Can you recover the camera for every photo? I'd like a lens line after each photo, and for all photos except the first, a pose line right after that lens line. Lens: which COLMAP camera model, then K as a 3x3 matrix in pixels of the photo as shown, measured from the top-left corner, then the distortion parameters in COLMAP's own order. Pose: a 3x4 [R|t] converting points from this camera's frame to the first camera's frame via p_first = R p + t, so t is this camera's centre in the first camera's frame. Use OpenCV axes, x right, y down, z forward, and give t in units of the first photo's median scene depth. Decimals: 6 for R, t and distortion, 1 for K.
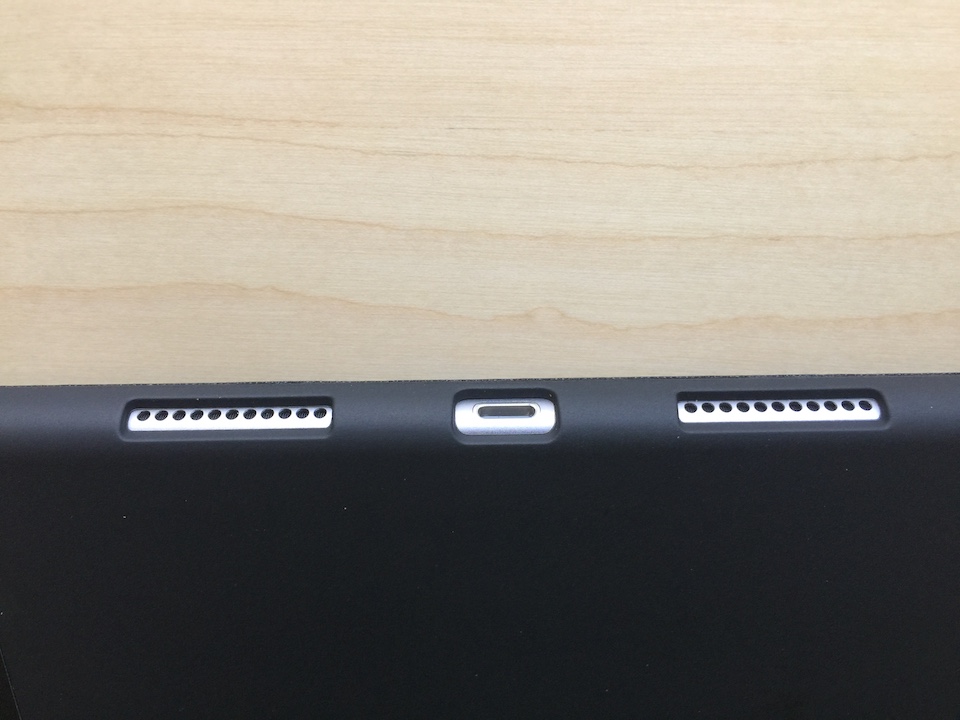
lens RADIAL K [[836.7, 0, 480.0], [0, 836.7, 360.0], [0, 0, 1]] dist [0.042612, -0.125582]
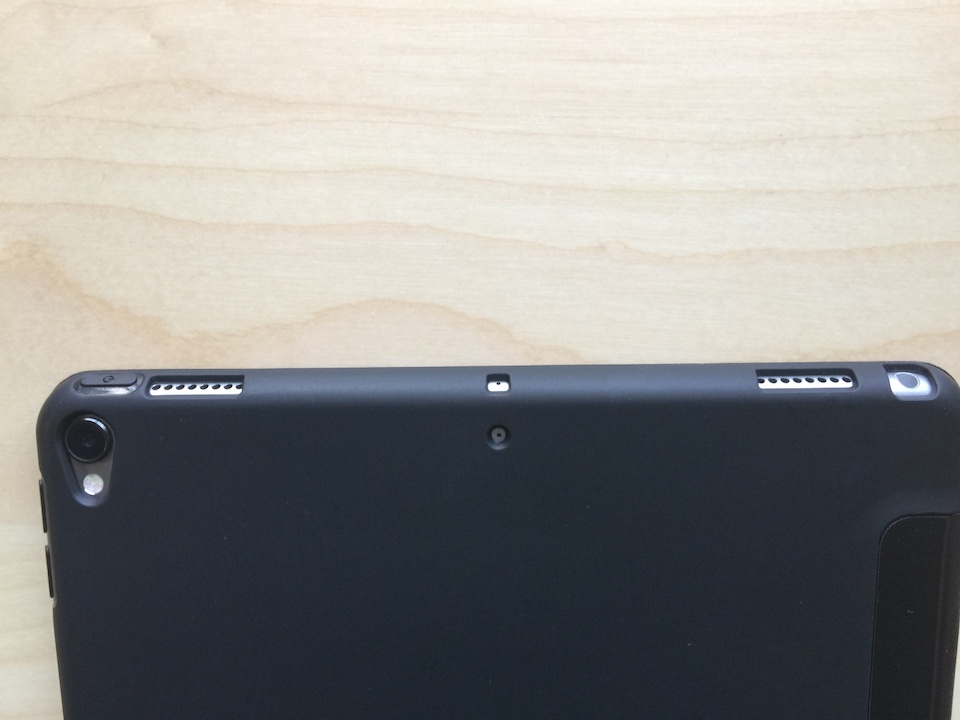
lens RADIAL K [[836.7, 0, 480.0], [0, 836.7, 360.0], [0, 0, 1]] dist [0.042612, -0.125582]
pose [[0.993081, 0.032554, -0.112826, 0.021608], [-0.031285, 0.999426, 0.013002, 0.149614], [0.113184, -0.009383, 0.993530, -0.533727]]
